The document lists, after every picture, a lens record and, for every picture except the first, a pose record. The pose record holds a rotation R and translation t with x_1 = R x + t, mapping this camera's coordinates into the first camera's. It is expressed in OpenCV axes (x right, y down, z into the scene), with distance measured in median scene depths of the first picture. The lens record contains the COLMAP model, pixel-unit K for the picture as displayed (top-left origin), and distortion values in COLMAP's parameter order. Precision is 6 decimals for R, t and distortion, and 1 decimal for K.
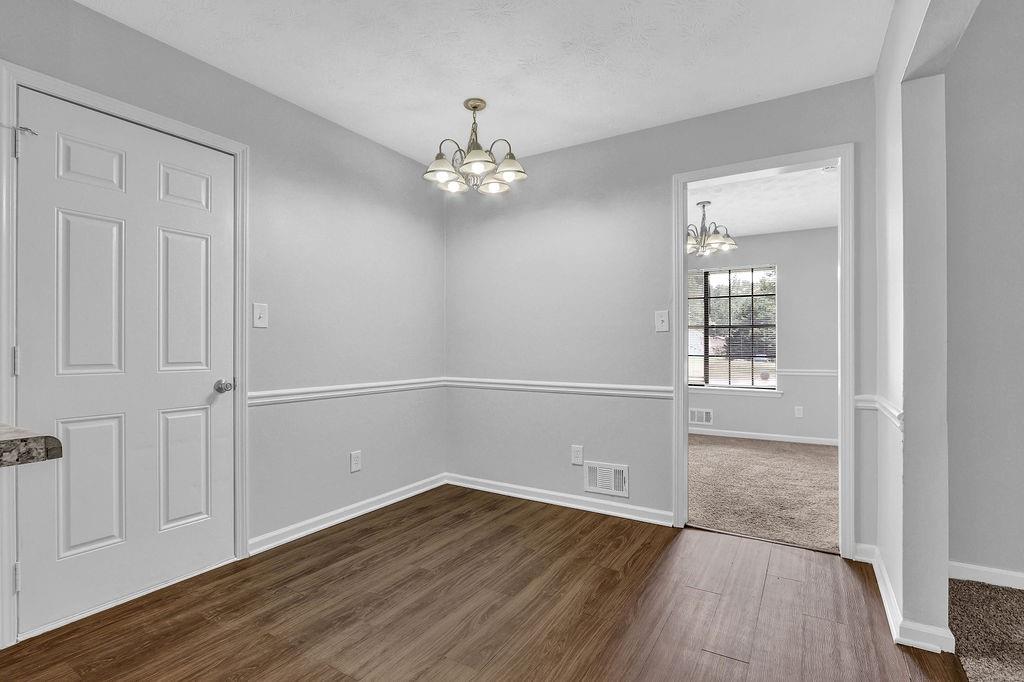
lens RADIAL K [[469.0, 0, 510.3], [0, 469.0, 346.4], [0, 0, 1]] dist [-0.003026, -0.000019]
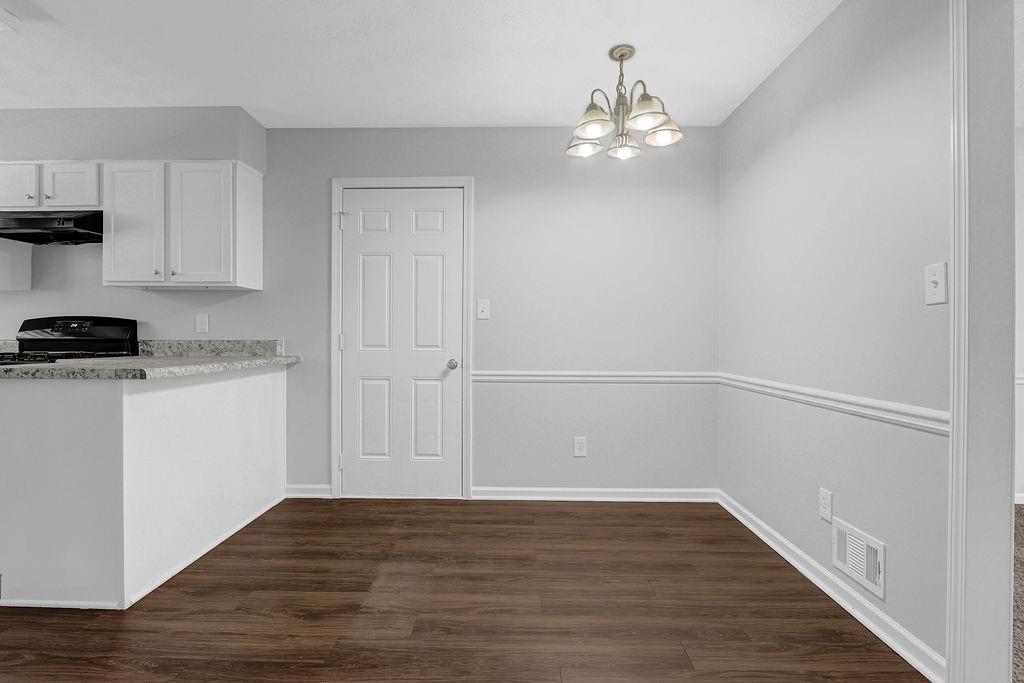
lens RADIAL K [[491.5, 0, 508.9], [0, 491.5, 338.9], [0, 0, 1]] dist [-0.004471, -0.000105]
pose [[0.535884, 0.004147, -0.844281, 0.608950], [-0.003215, 0.999991, 0.002872, 0.007806], [0.844286, 0.001175, 0.535892, 0.362210]]
